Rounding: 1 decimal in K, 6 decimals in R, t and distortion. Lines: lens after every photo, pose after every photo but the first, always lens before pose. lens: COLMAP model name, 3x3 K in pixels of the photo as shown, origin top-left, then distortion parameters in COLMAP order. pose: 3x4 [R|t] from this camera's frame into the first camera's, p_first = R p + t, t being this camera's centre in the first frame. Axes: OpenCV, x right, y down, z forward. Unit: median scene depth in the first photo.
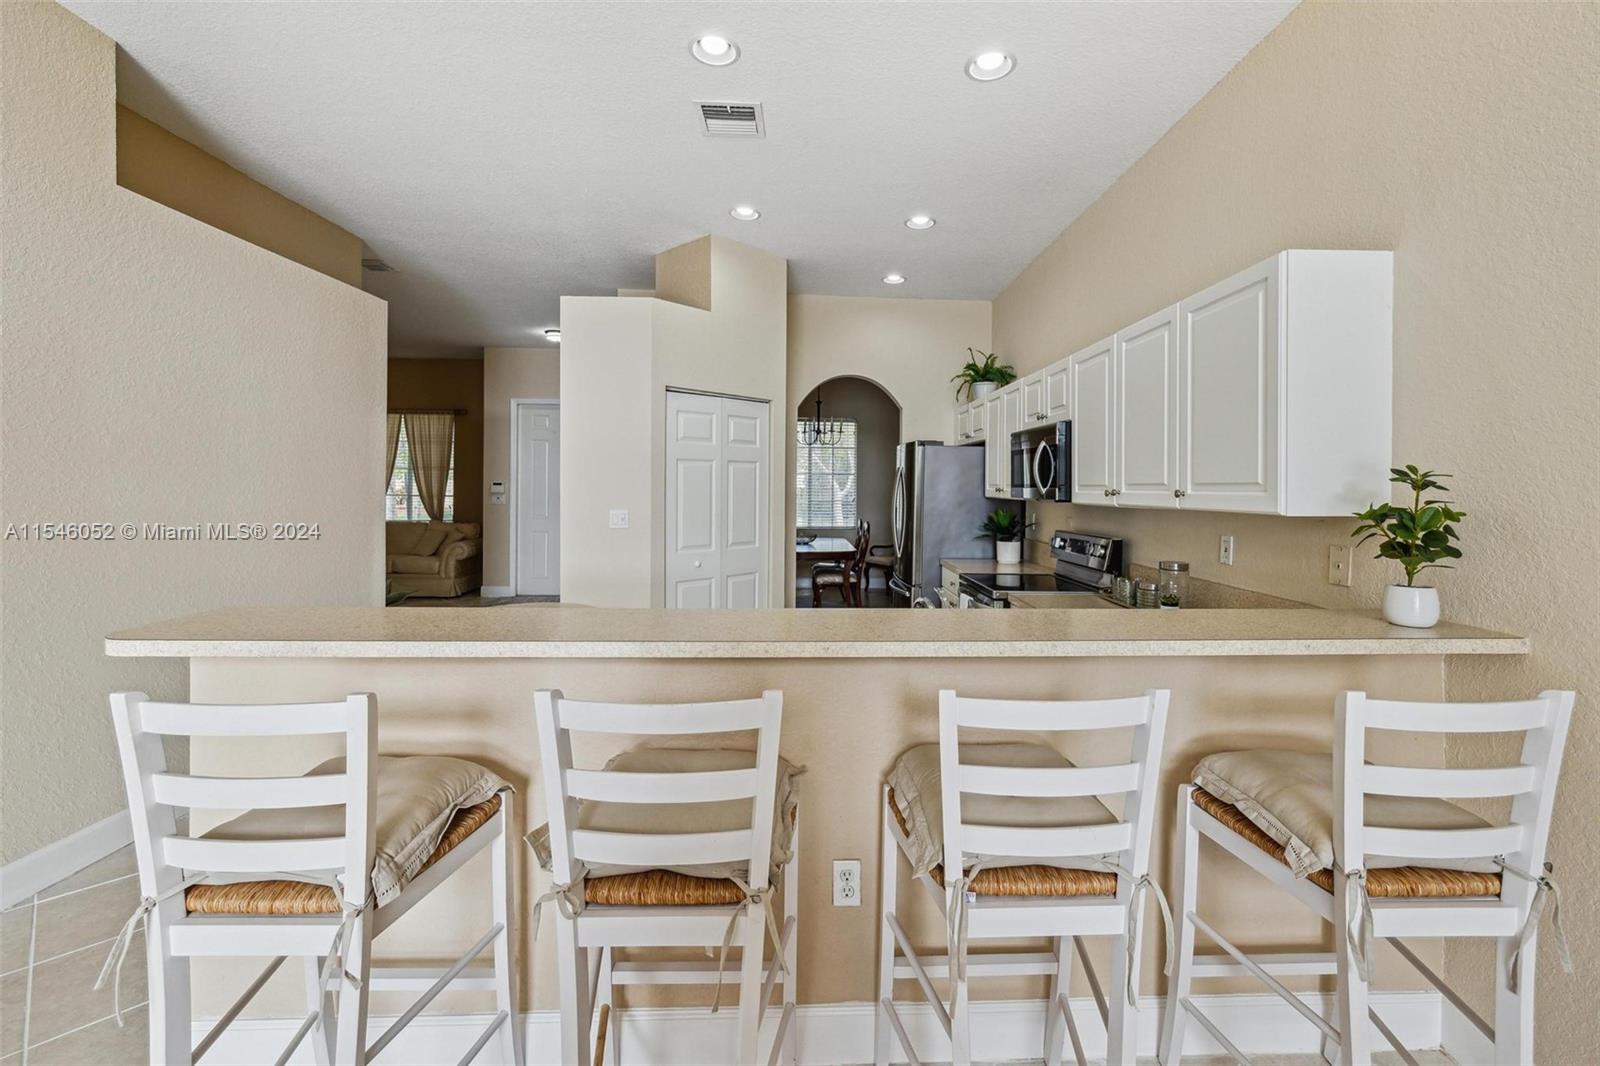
lens RADIAL K [[690.7, 0, 805.8], [0, 690.7, 495.7], [0, 0, 1]] dist [-0.002771, 0.001665]
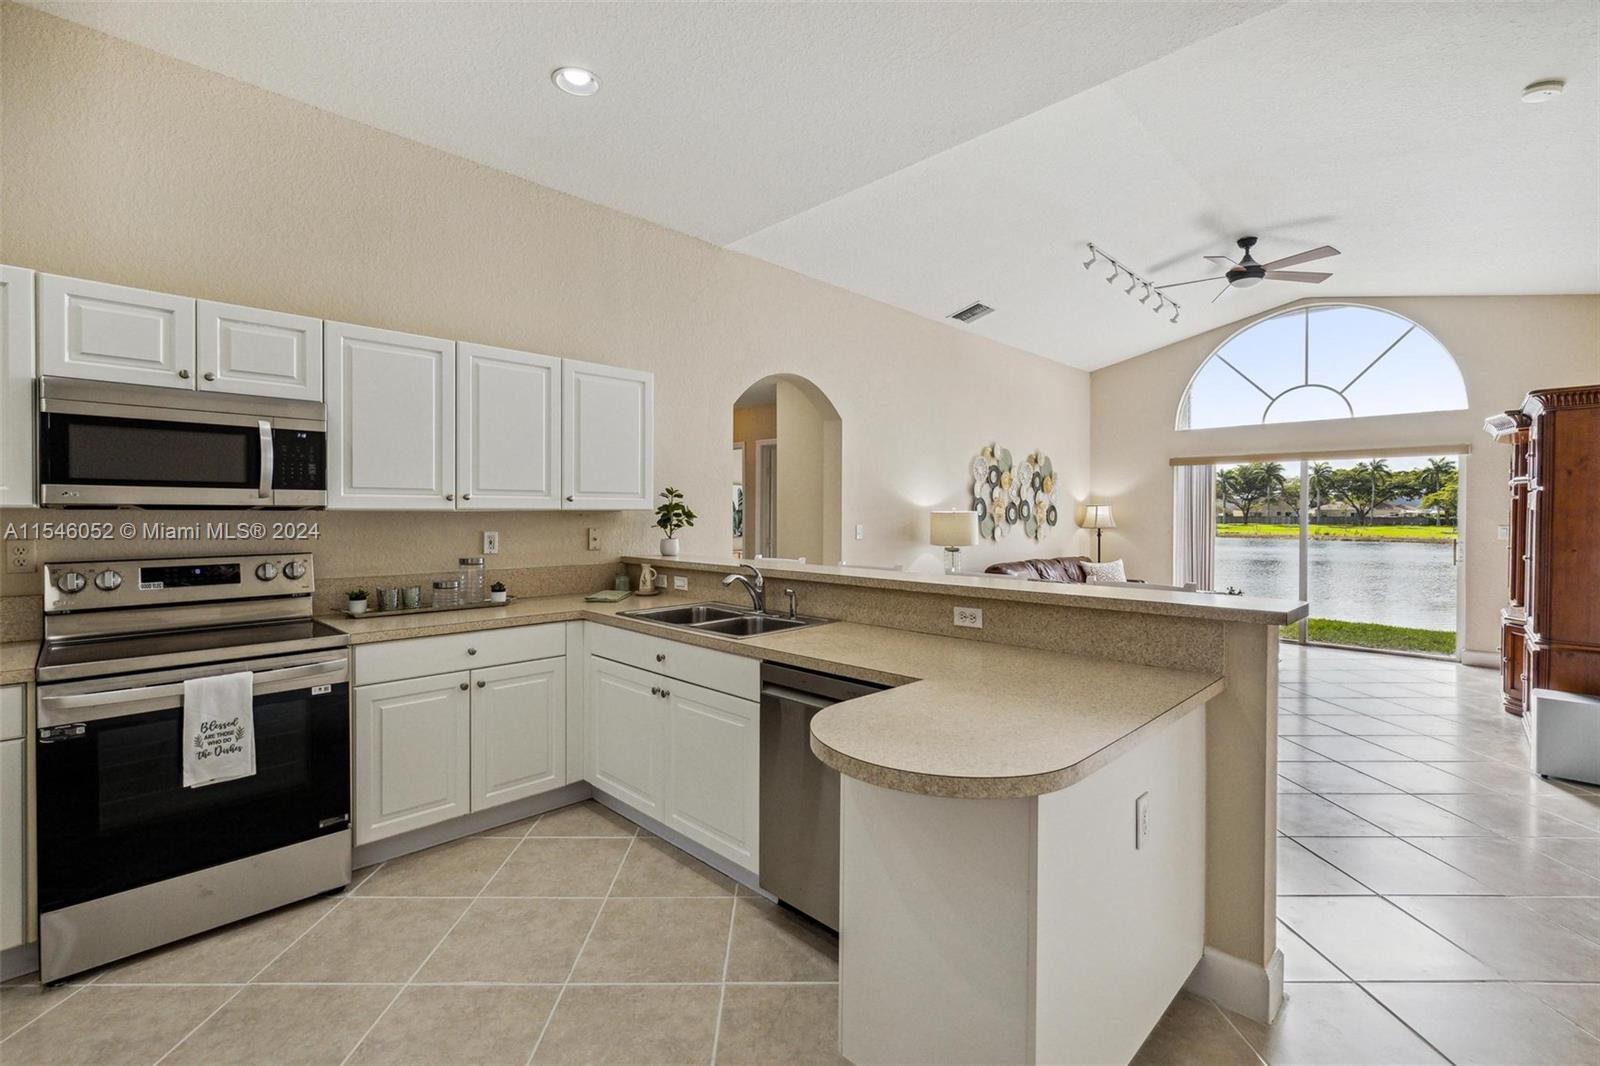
lens RADIAL K [[690.7, 0, 781.8], [0, 690.7, 509.9], [0, 0, 1]] dist [-0.002771, 0.001665]
pose [[-0.688075, -0.010571, 0.725563, -0.417802], [-0.000227, 0.999897, 0.014353, -0.000540], [-0.725640, 0.009711, -0.688006, 0.901186]]
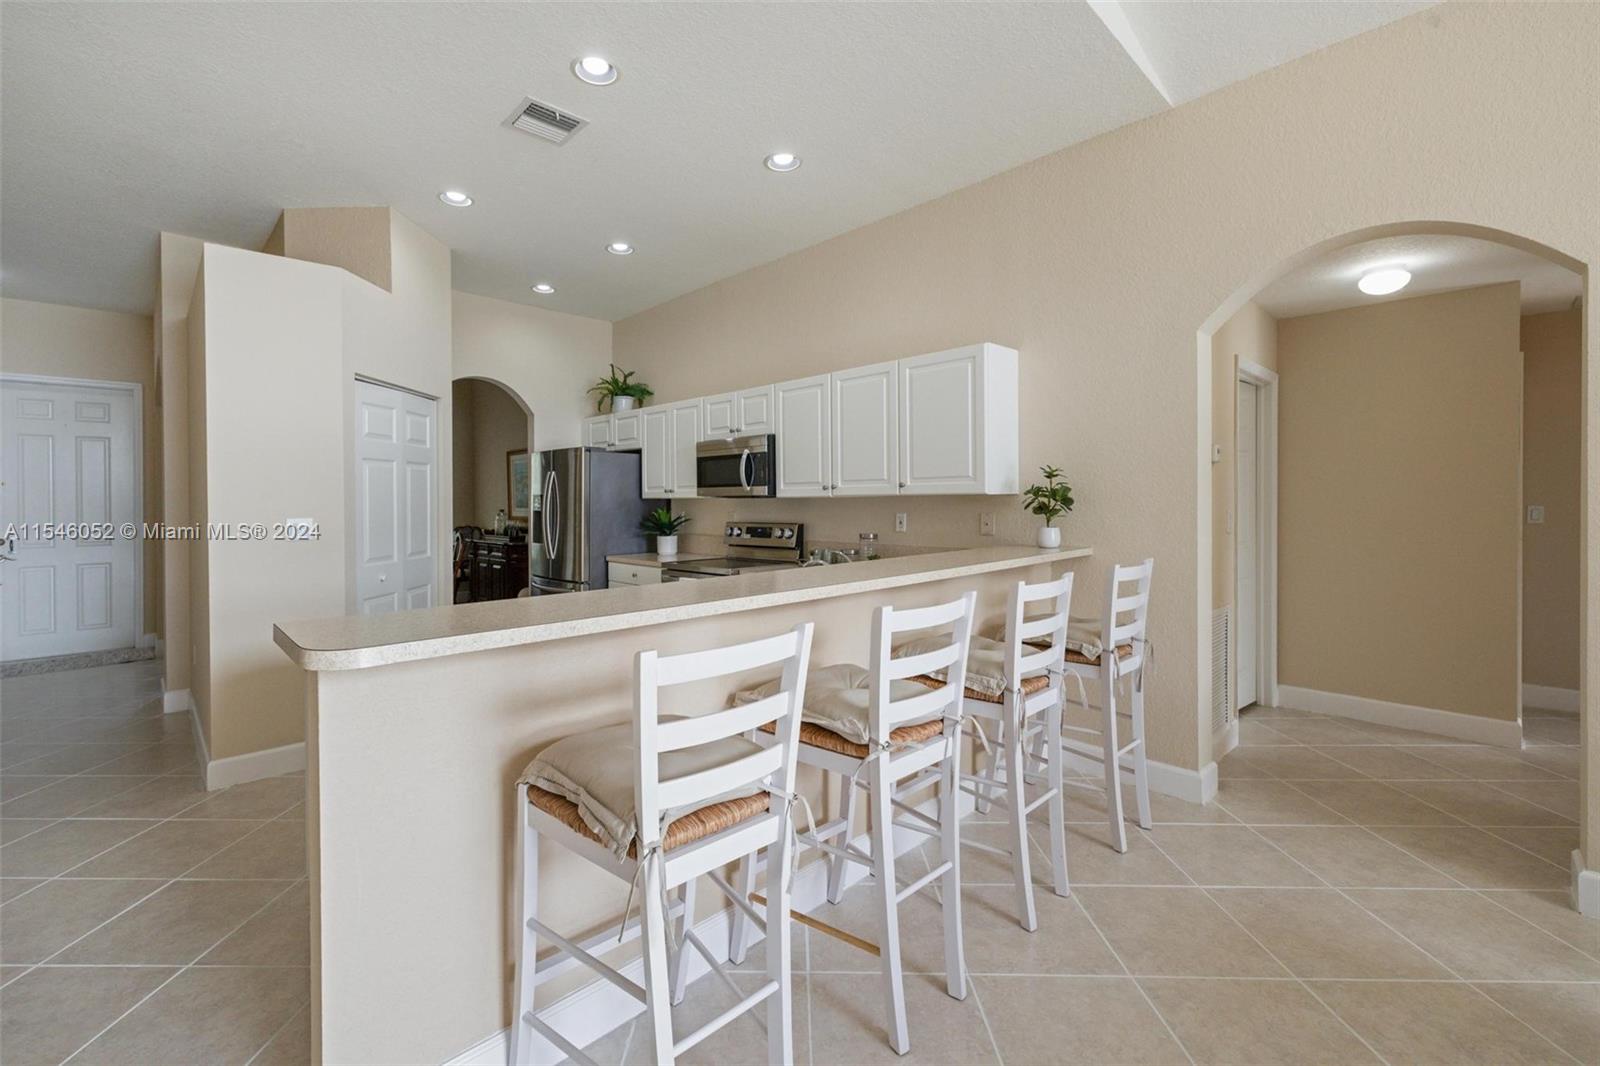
lens RADIAL K [[690.7, 0, 768.1], [0, 690.7, 495.8], [0, 0, 1]] dist [-0.002771, 0.001665]
pose [[0.743253, -0.011453, 0.668913, -0.390170], [0.025098, 0.999627, -0.010771, 0.016618], [-0.668540, 0.024794, 0.743263, 0.027989]]
